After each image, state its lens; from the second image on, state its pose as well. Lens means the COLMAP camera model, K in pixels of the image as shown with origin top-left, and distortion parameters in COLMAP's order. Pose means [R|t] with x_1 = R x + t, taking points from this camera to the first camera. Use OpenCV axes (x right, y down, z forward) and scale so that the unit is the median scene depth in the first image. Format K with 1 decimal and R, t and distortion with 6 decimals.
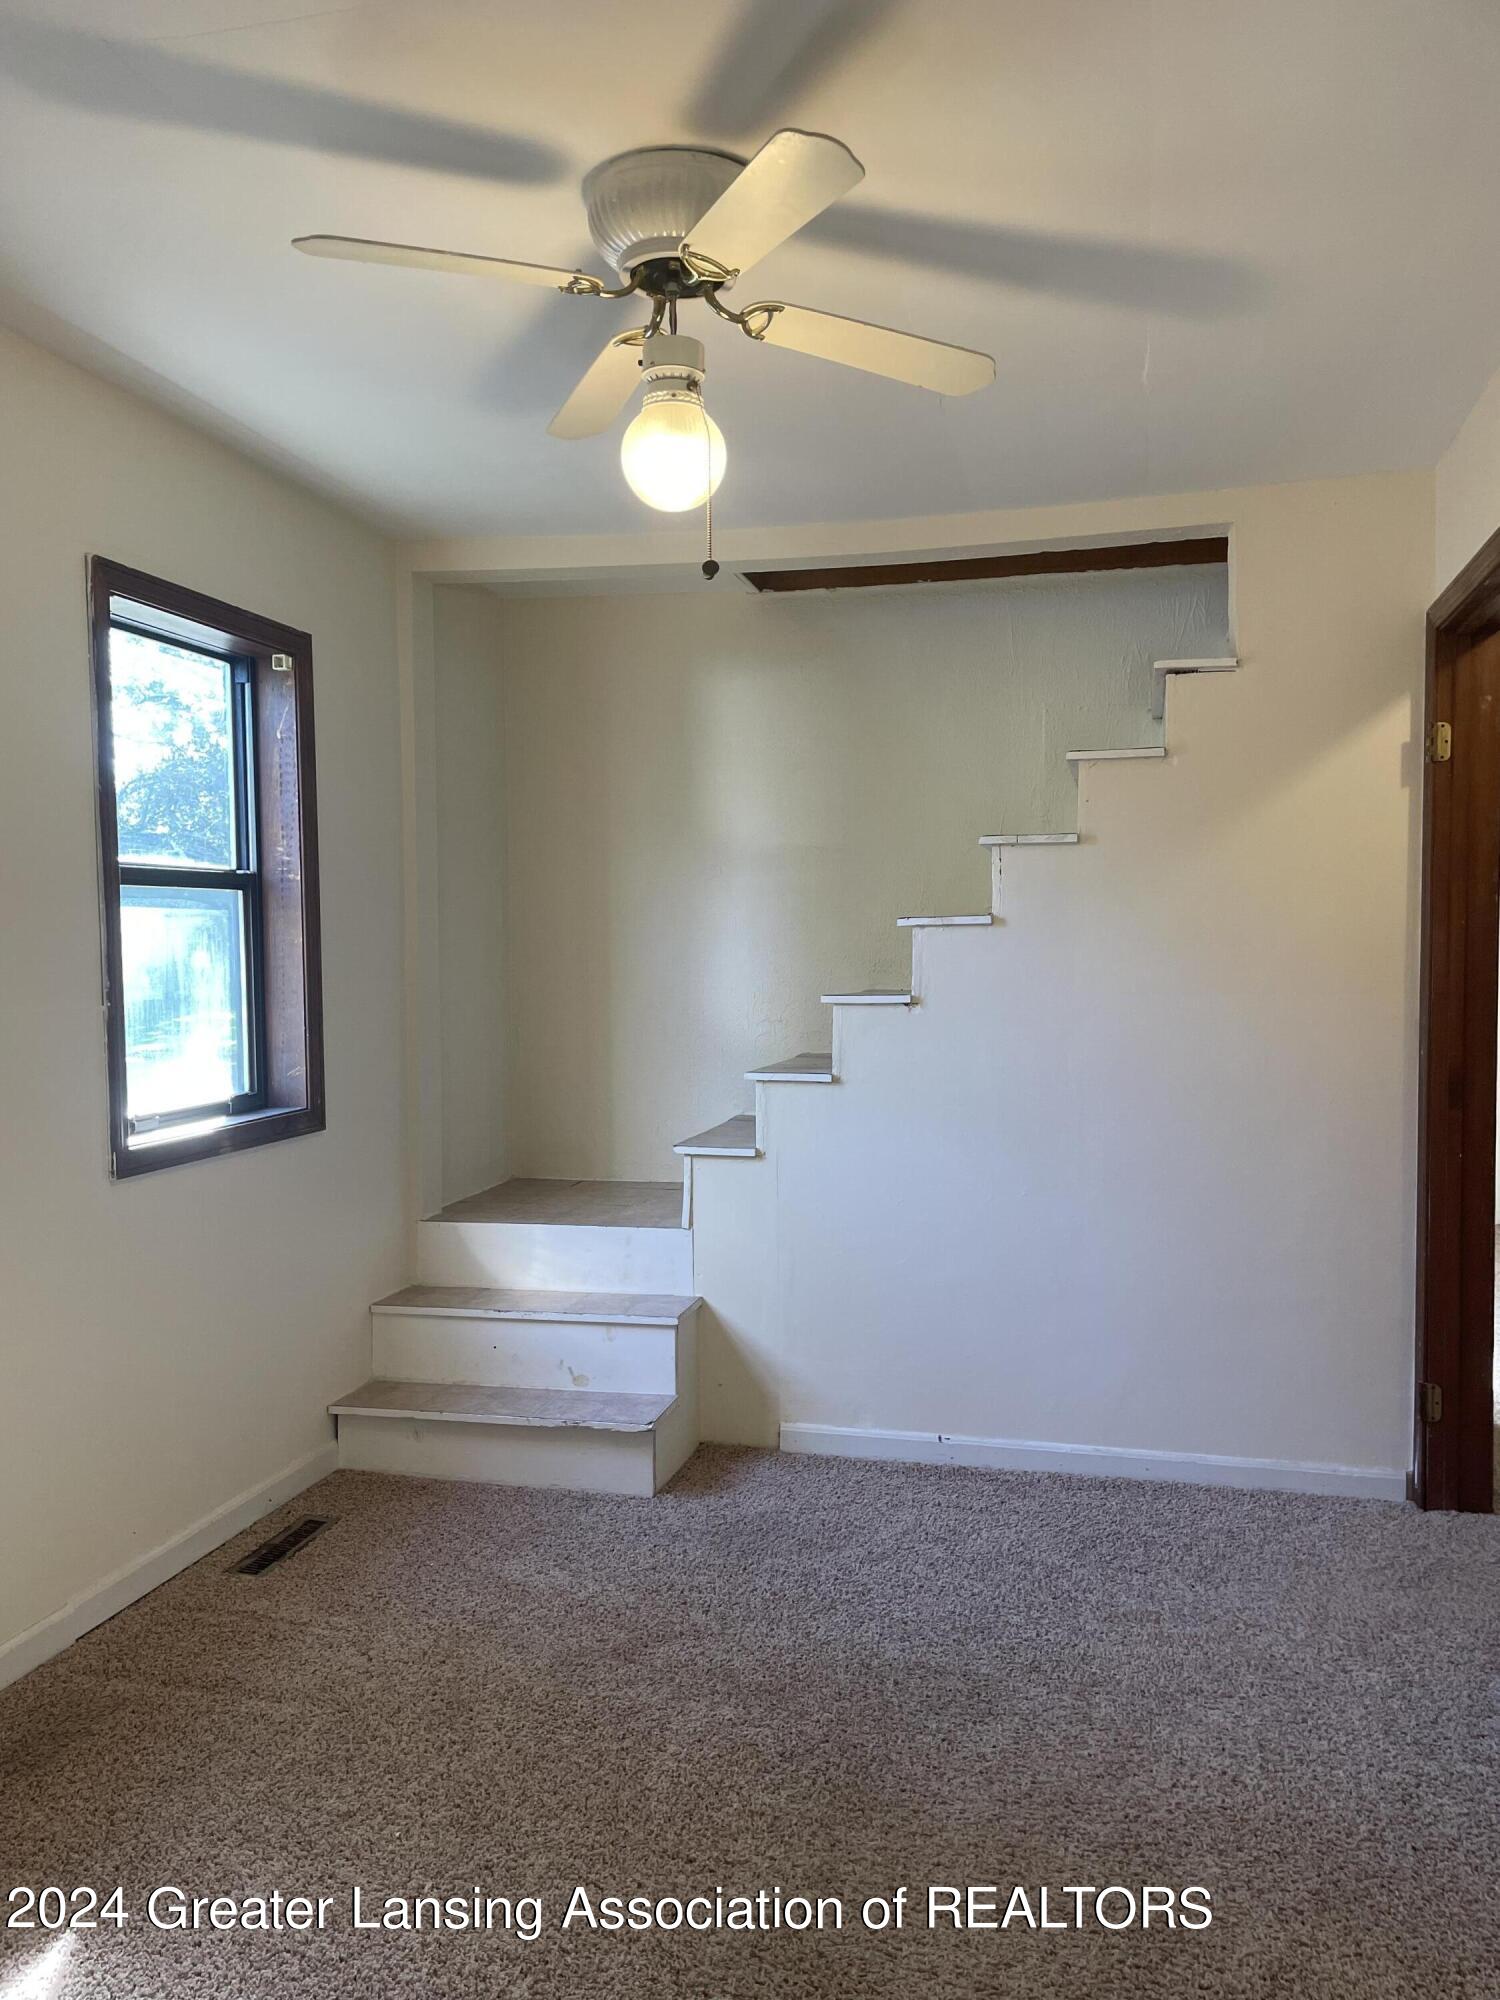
lens RADIAL K [[1512.5, 0, 750.0], [0, 1512.5, 1000.0], [0, 0, 1]] dist [0.028583, 0.000602]
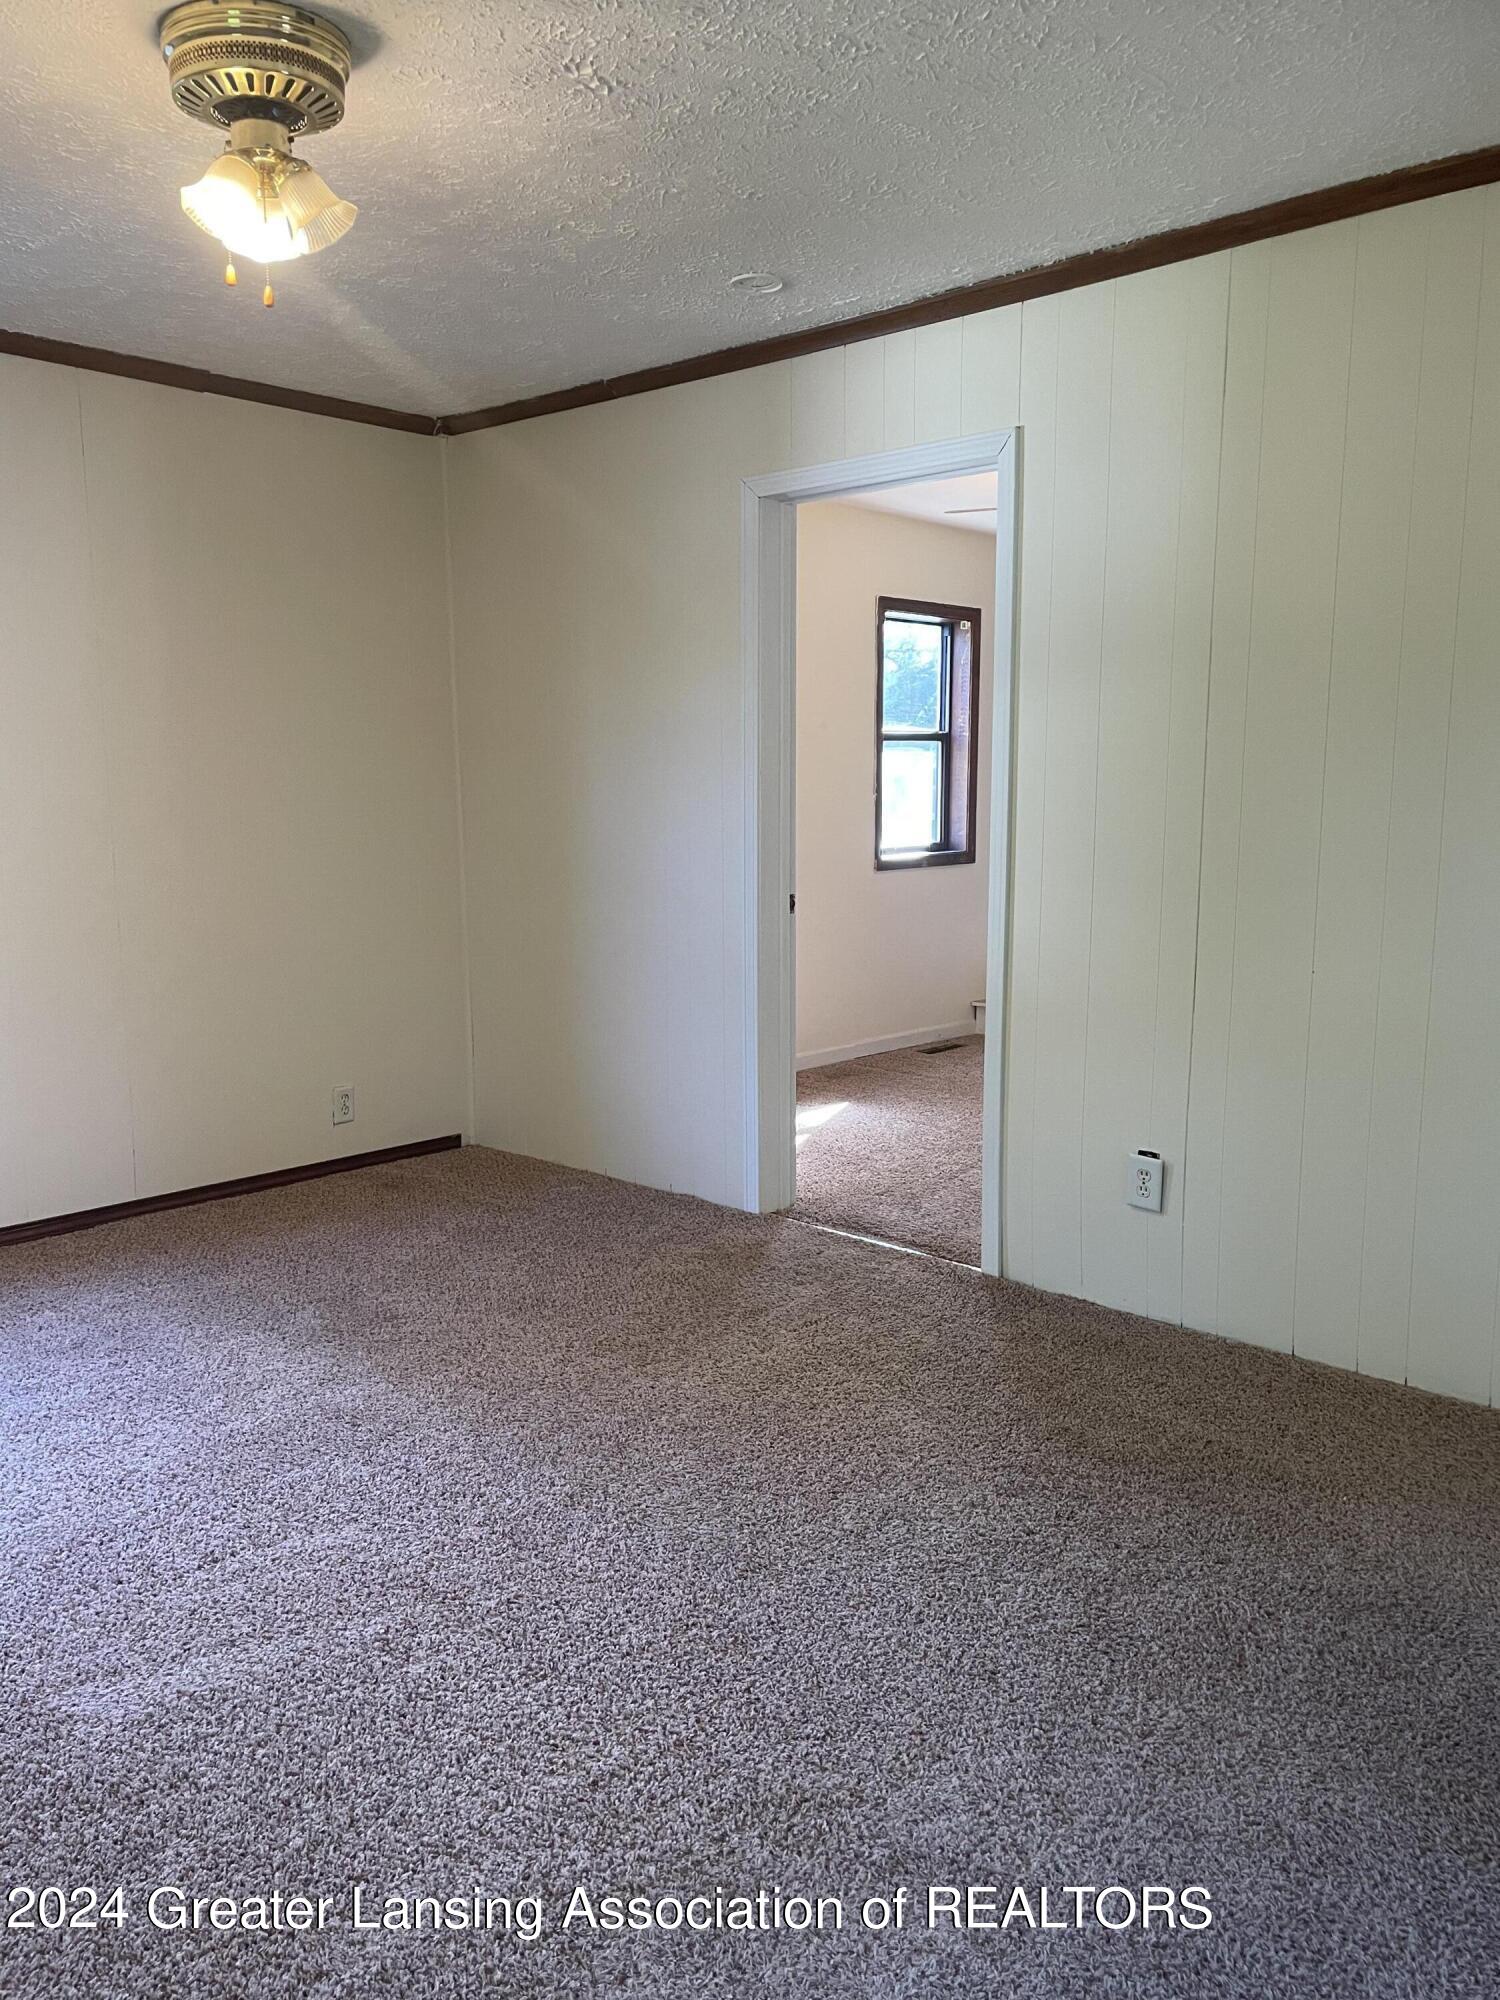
lens RADIAL K [[1512.5, 0, 750.0], [0, 1512.5, 1000.0], [0, 0, 1]] dist [0.028583, 0.000602]
pose [[0.881219, 0.083669, -0.465244, 0.414451], [-0.031642, 0.992444, 0.118547, 0.038894], [0.471648, -0.089745, 0.877208, -0.932342]]
